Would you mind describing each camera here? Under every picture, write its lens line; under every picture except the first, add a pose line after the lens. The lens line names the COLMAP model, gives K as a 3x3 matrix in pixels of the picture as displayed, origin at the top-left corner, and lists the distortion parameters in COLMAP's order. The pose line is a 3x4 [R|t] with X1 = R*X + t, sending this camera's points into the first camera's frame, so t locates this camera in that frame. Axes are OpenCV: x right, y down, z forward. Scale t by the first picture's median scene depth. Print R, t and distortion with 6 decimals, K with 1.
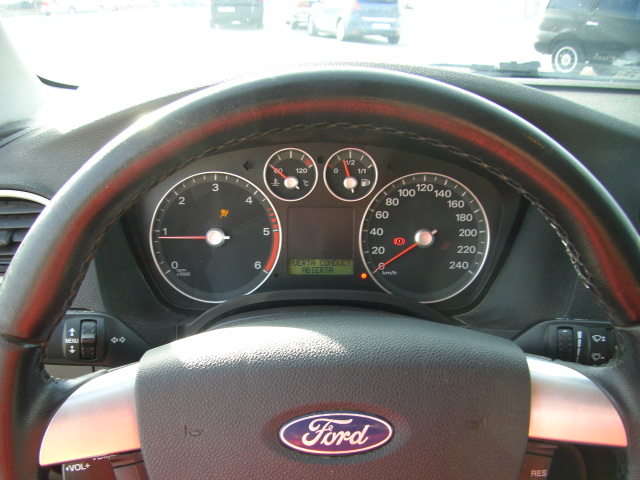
lens RADIAL K [[715.5, 0, 320.7], [0, 715.5, 238.0], [0, 0, 1]] dist [-0.143832, 0.000000]
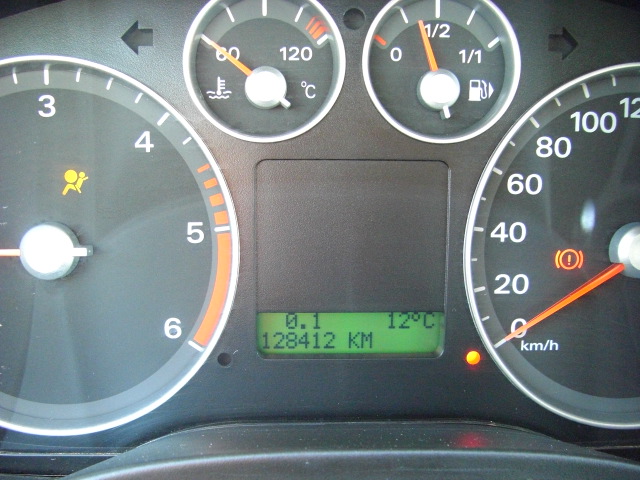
lens RADIAL K [[715.5, 0, 317.3], [0, 715.5, 244.3], [0, 0, 1]] dist [-0.143832, 0.000000]
pose [[0.999817, -0.003940, 0.018703, -0.023298], [0.003796, 0.999963, 0.007778, -0.005982], [-0.018733, -0.007706, 0.999795, 0.658538]]
